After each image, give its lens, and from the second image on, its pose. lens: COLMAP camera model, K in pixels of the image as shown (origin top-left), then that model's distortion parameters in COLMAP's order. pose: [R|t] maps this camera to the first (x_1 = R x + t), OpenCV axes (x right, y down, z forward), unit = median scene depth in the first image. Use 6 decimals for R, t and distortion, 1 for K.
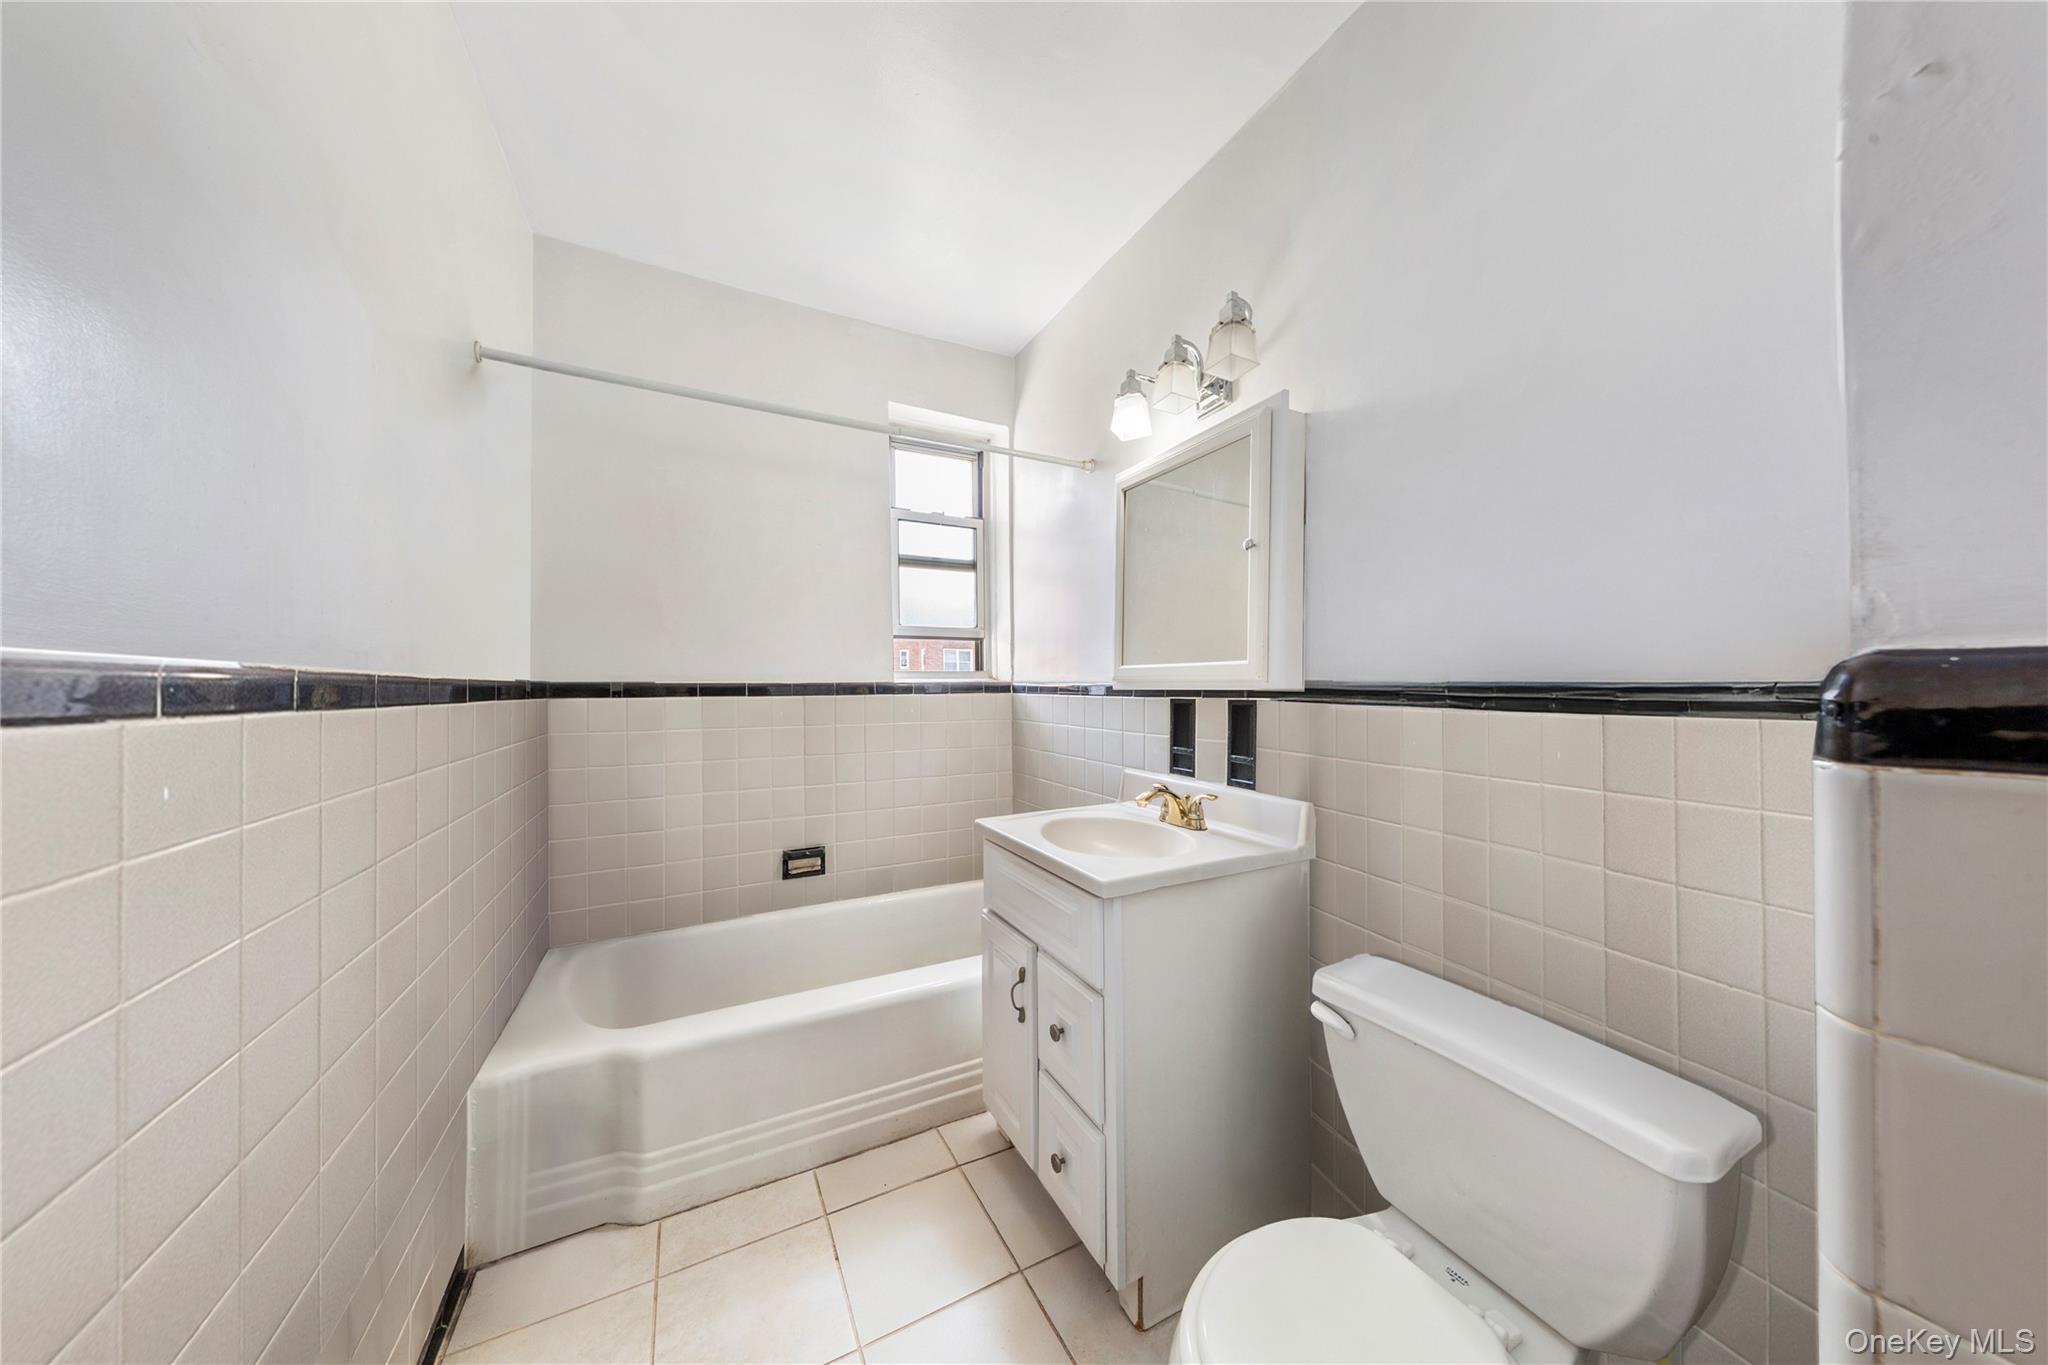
lens RADIAL K [[642.6, 0, 1020.2], [0, 642.6, 680.7], [0, 0, 1]] dist [0.001889, -0.000018]
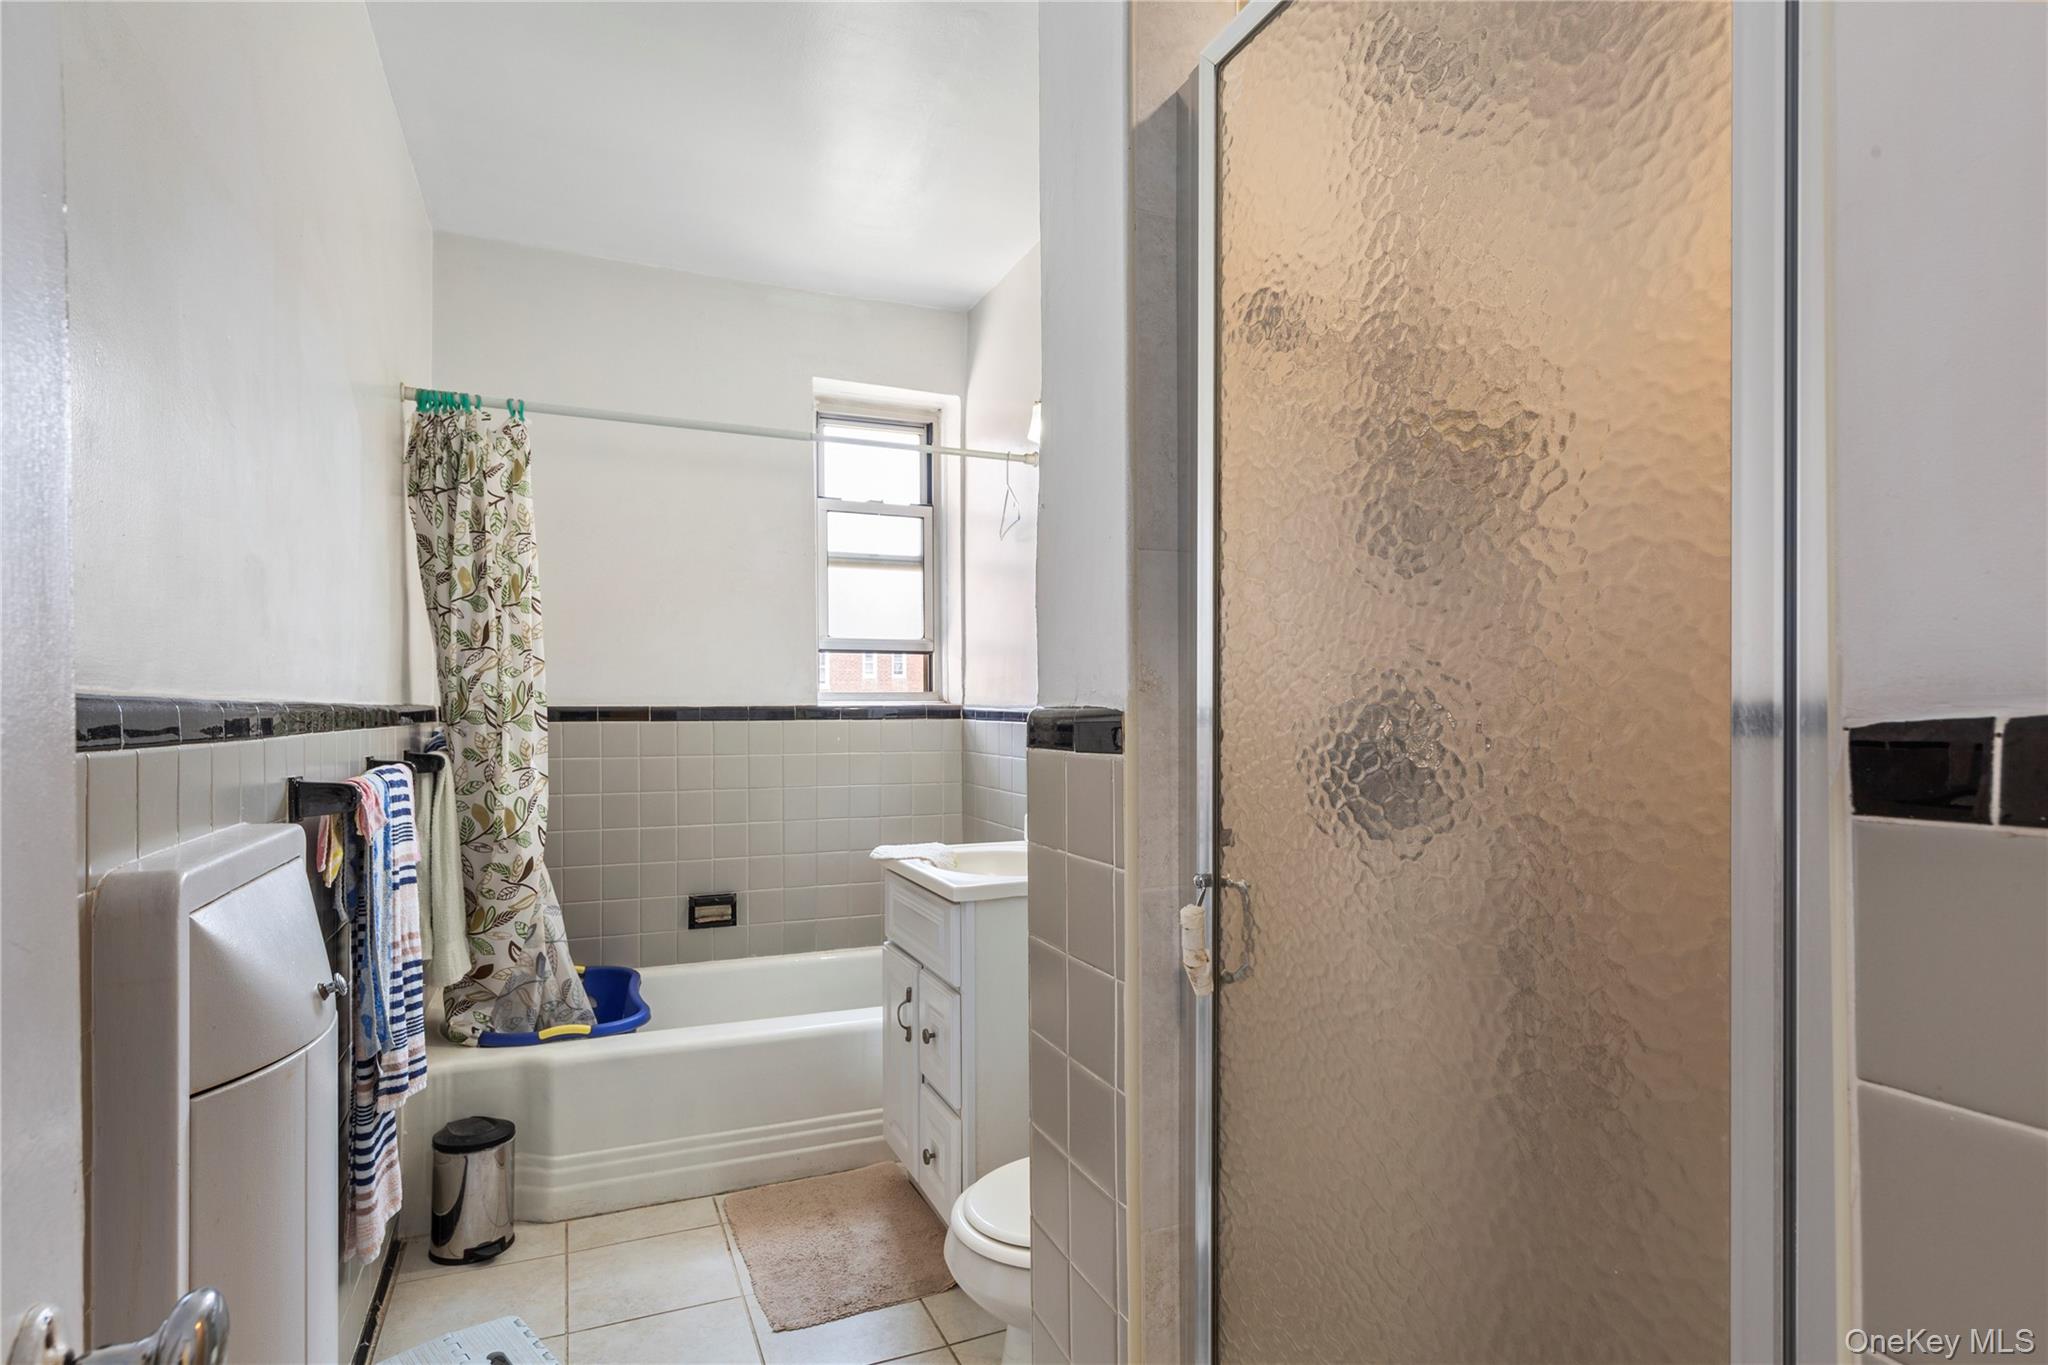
lens RADIAL K [[1089.3, 0, 1029.1], [0, 1089.3, 694.6], [0, 0, 1]] dist [-0.002103, 0.000570]
pose [[0.997439, 0.002451, -0.071477, 0.182107], [-0.002616, 0.999994, -0.002214, -0.009483], [0.071471, 0.002395, 0.997440, -0.412530]]
